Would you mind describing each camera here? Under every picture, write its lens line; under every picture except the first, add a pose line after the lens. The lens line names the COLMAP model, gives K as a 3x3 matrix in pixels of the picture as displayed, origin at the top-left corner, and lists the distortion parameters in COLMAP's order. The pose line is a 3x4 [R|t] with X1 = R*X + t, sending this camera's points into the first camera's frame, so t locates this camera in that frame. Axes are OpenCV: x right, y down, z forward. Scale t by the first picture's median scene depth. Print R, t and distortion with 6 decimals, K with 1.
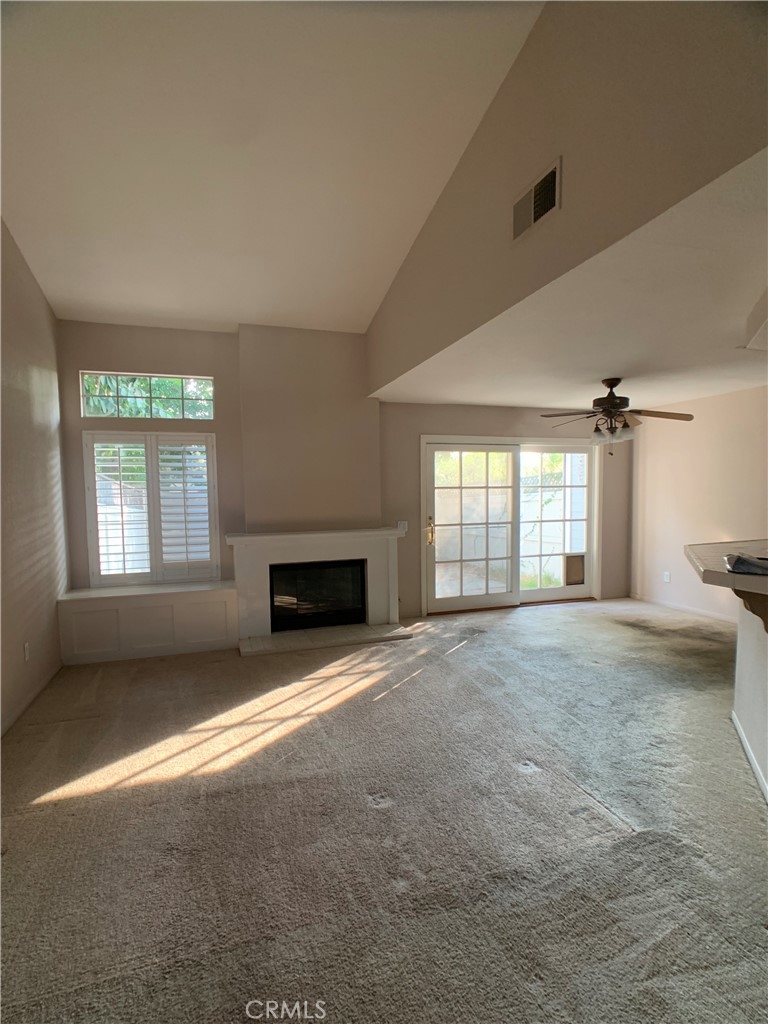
lens RADIAL K [[489.9, 0, 384.0], [0, 489.9, 512.0], [0, 0, 1]] dist [0.001226, -0.000207]
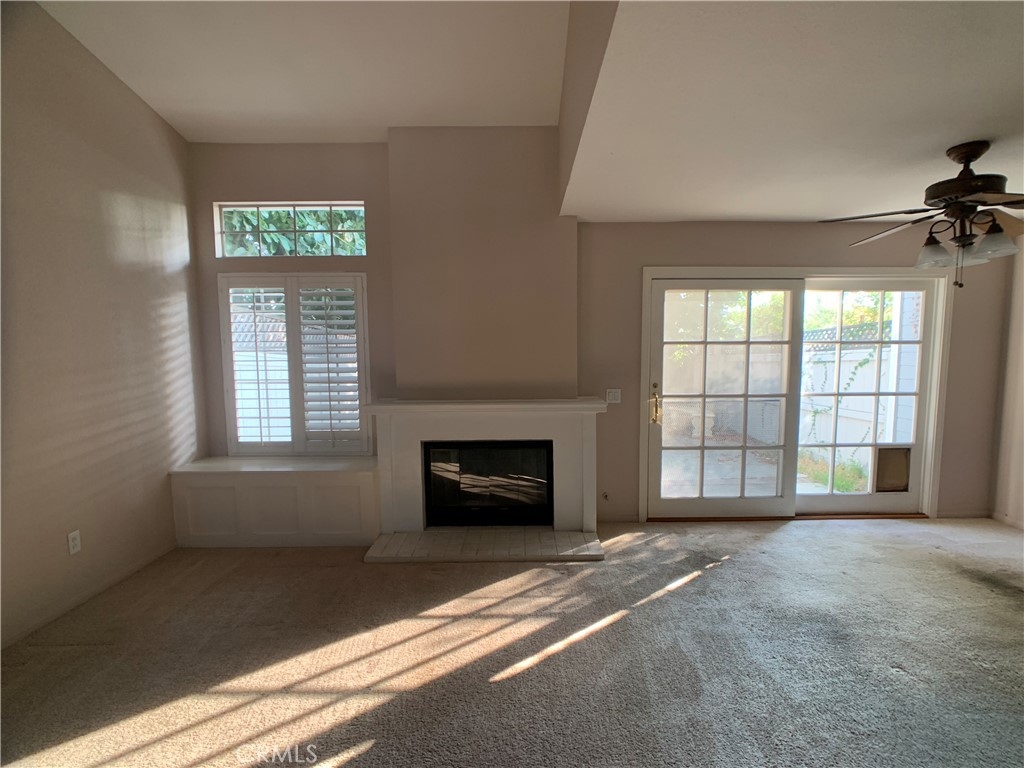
lens RADIAL K [[521.9, 0, 514.3], [0, 521.9, 386.5], [0, 0, 1]] dist [-0.027696, 0.016678]
pose [[0.955757, 0.033007, -0.292301, 0.133320], [-0.021082, 0.998815, 0.043855, -0.016886], [0.293403, -0.035753, 0.955320, 0.248899]]
